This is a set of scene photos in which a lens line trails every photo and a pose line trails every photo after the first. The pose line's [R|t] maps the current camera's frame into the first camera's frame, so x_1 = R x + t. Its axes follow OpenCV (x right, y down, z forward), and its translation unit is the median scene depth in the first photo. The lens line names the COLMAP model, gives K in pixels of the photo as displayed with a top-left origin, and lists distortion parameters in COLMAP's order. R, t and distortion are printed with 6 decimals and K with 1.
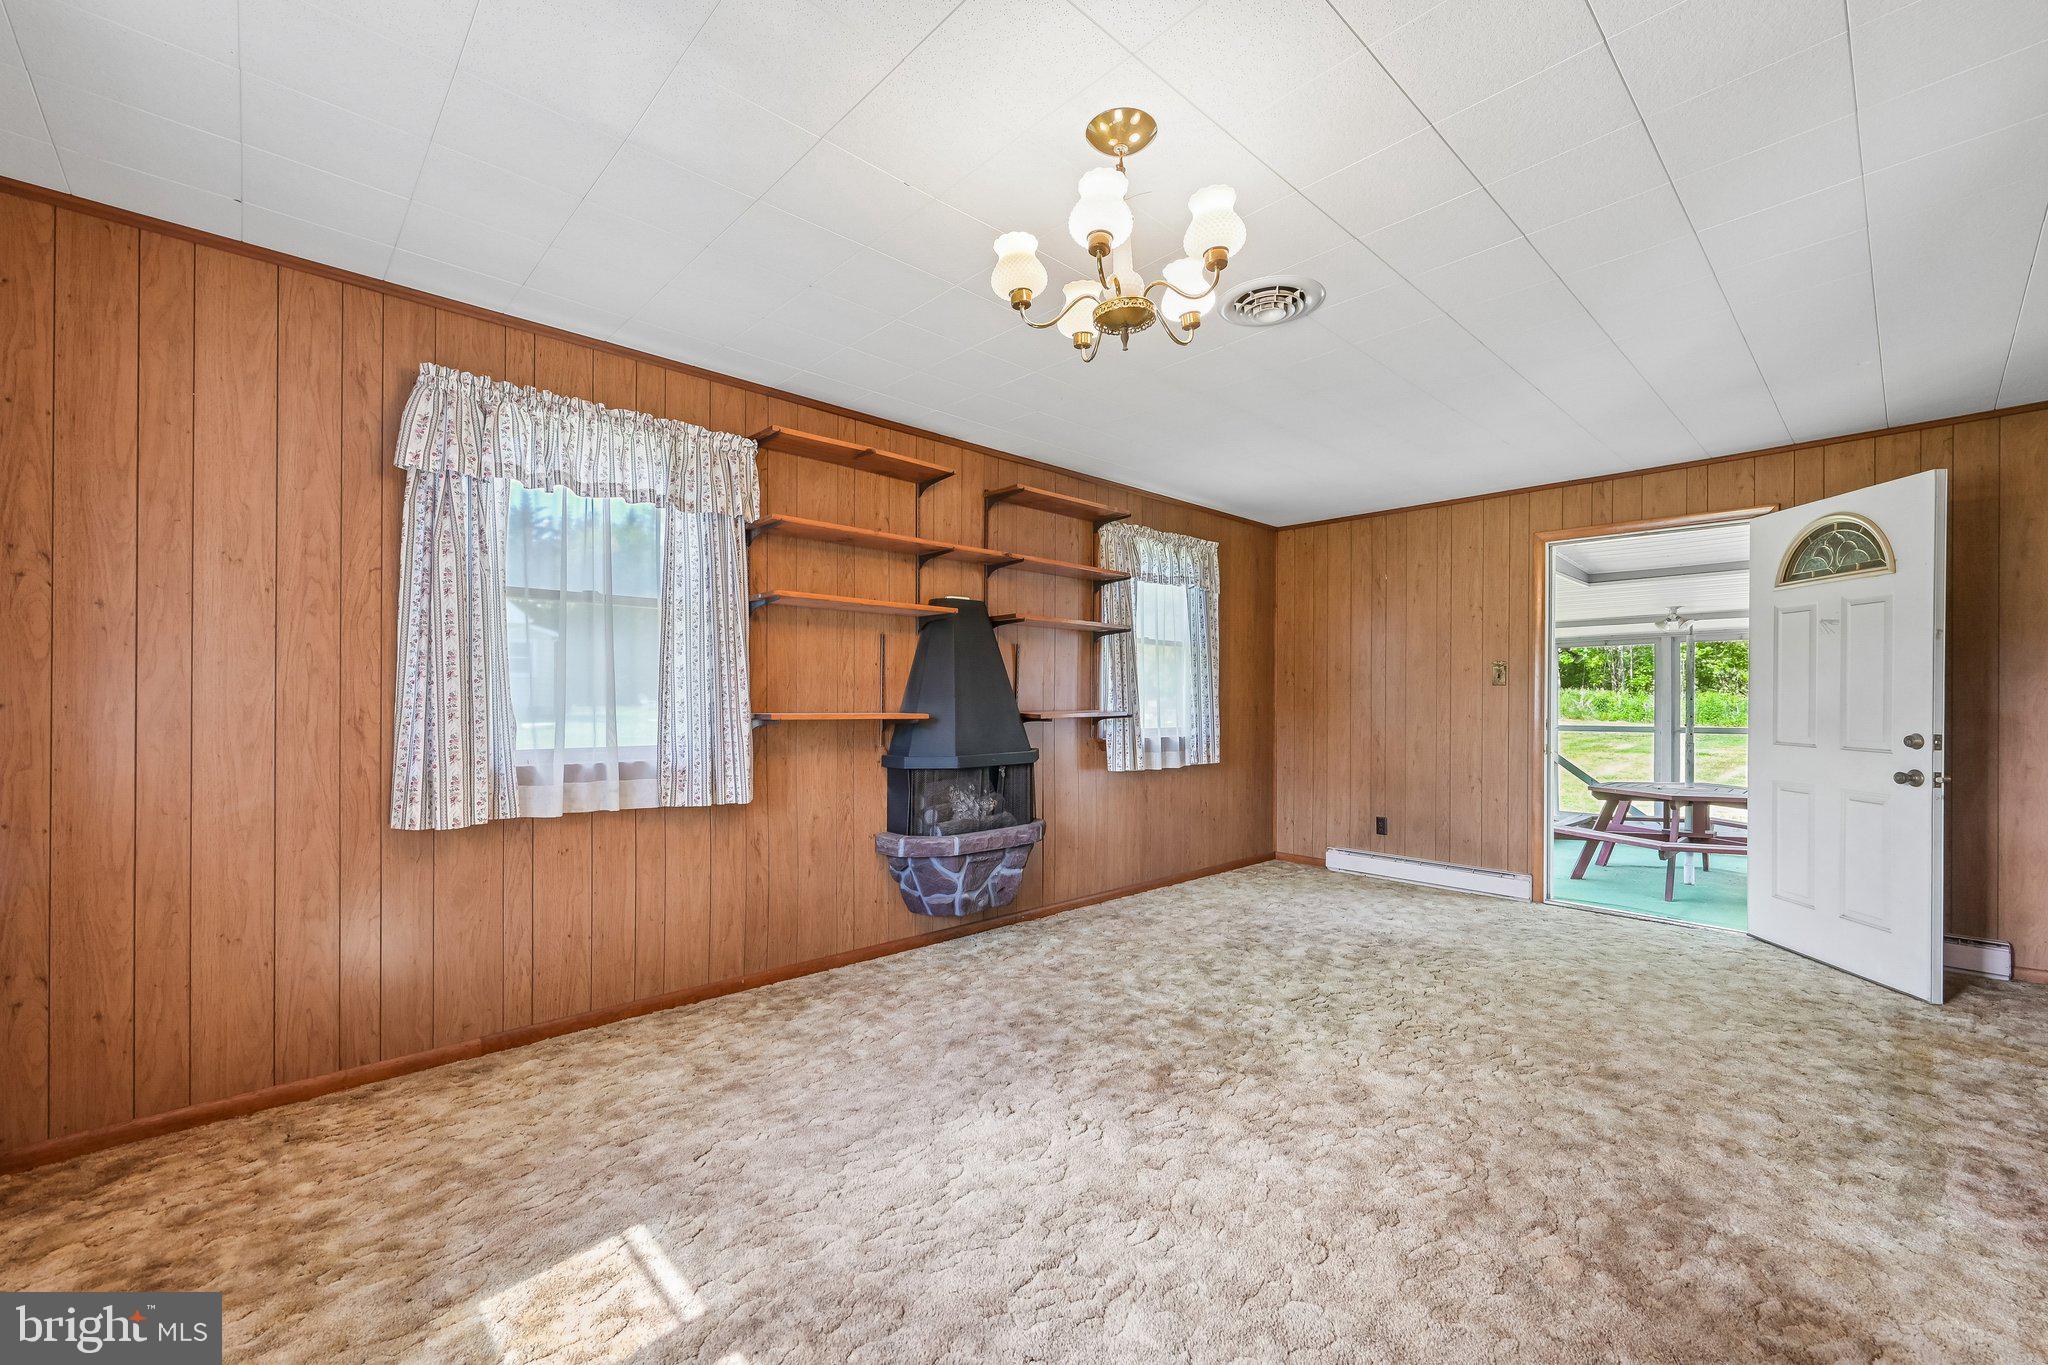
lens RADIAL K [[827.8, 0, 1033.9], [0, 827.8, 687.1], [0, 0, 1]] dist [0.001123, 0.000175]
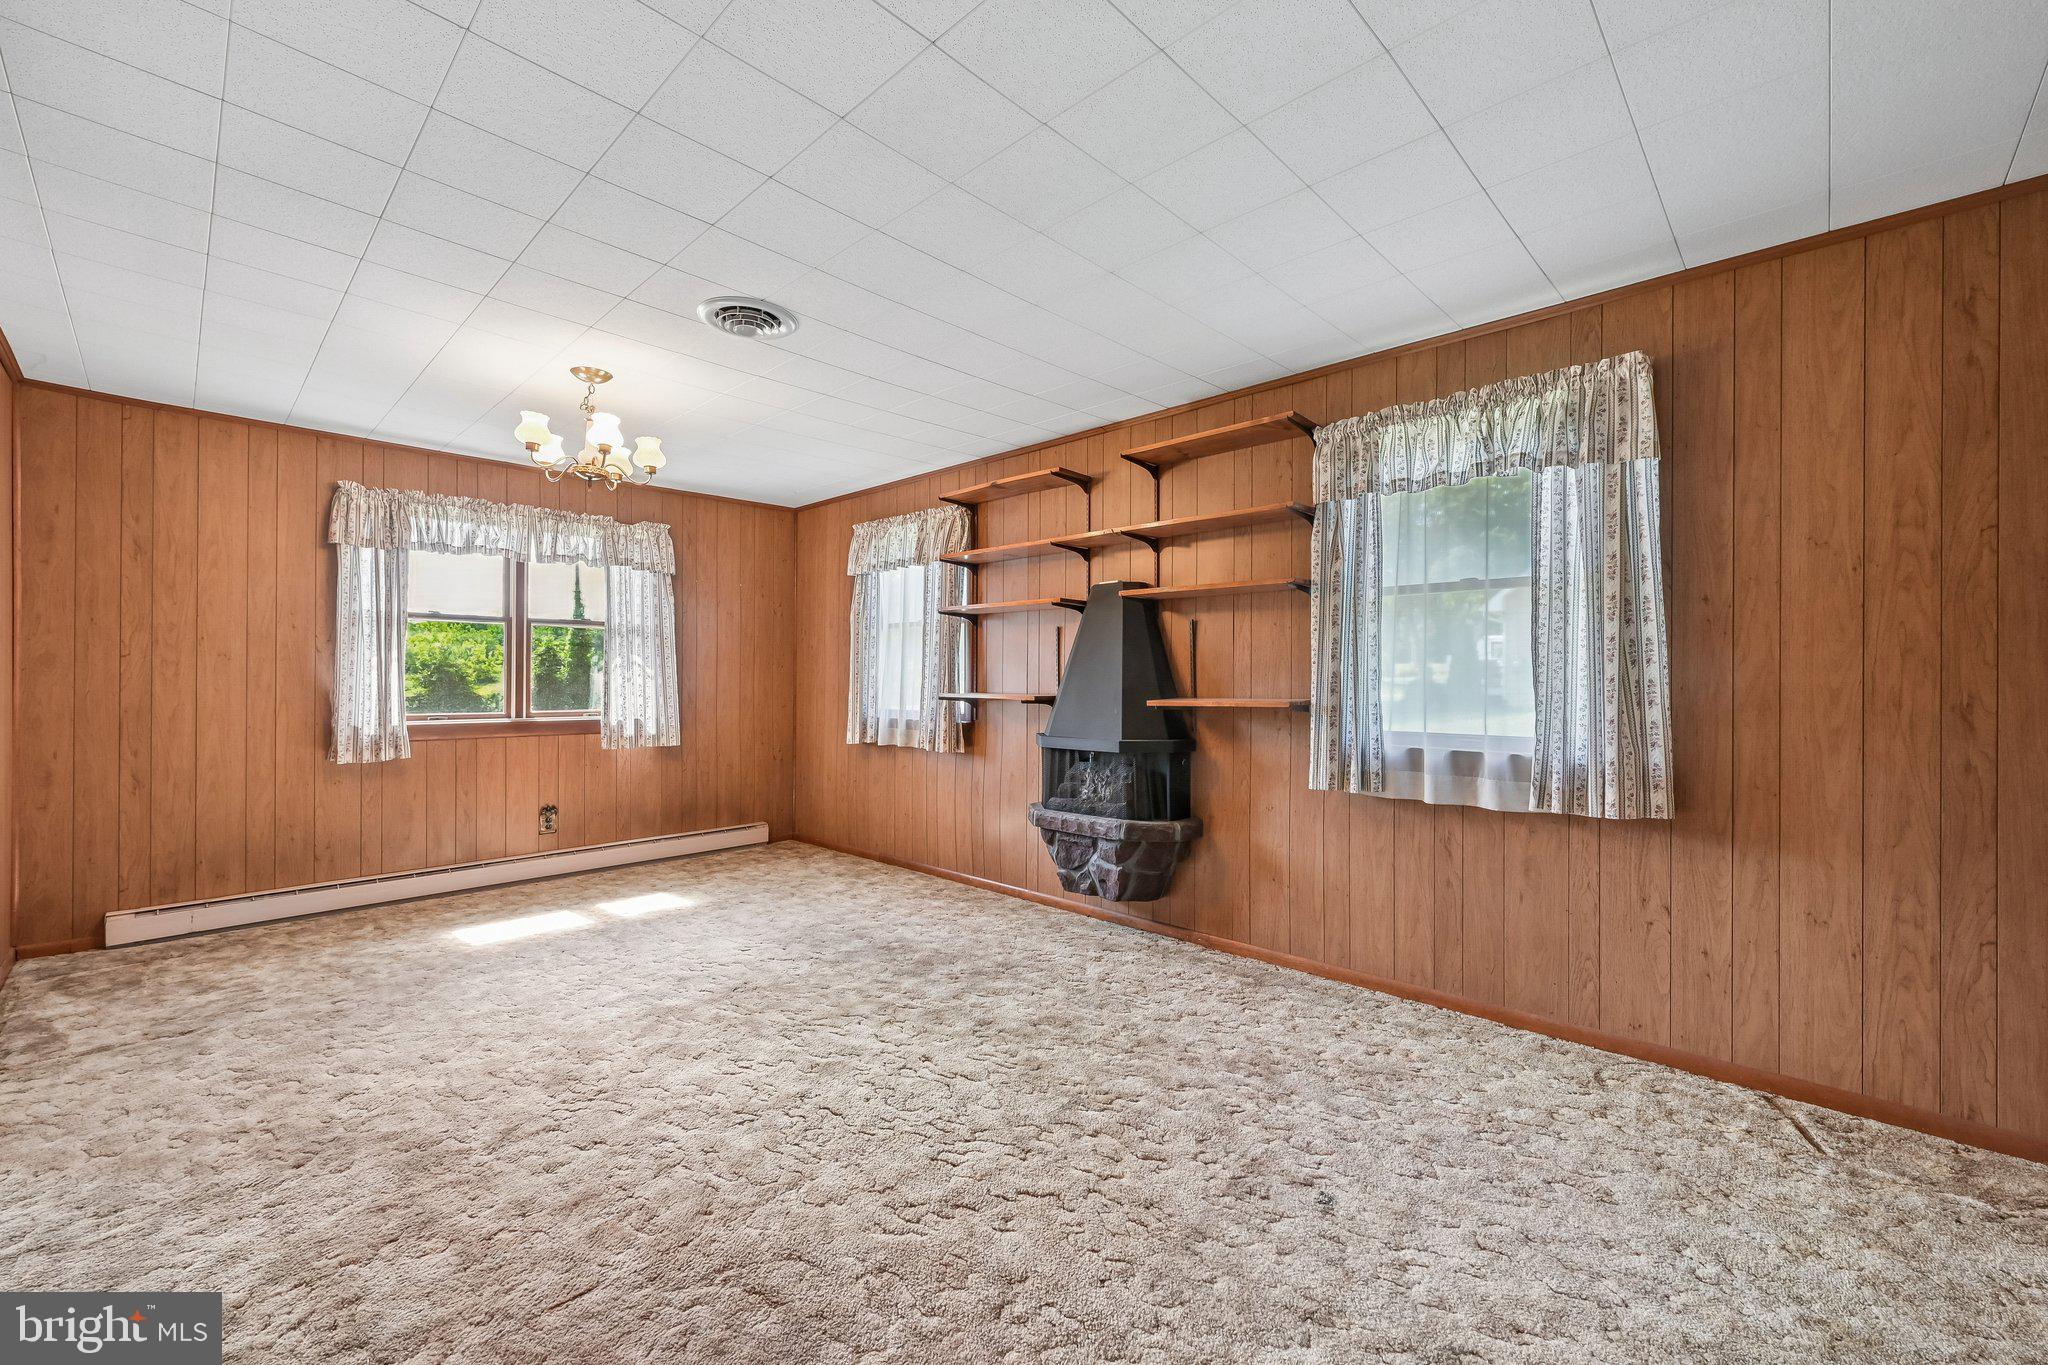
lens RADIAL K [[827.8, 0, 1036.7], [0, 827.8, 687.1], [0, 0, 1]] dist [0.001123, 0.000175]
pose [[0.057243, 0.007024, -0.998336, 0.948545], [0.013842, 0.999874, 0.007828, 0.009586], [0.998264, -0.014267, 0.057138, 0.898320]]
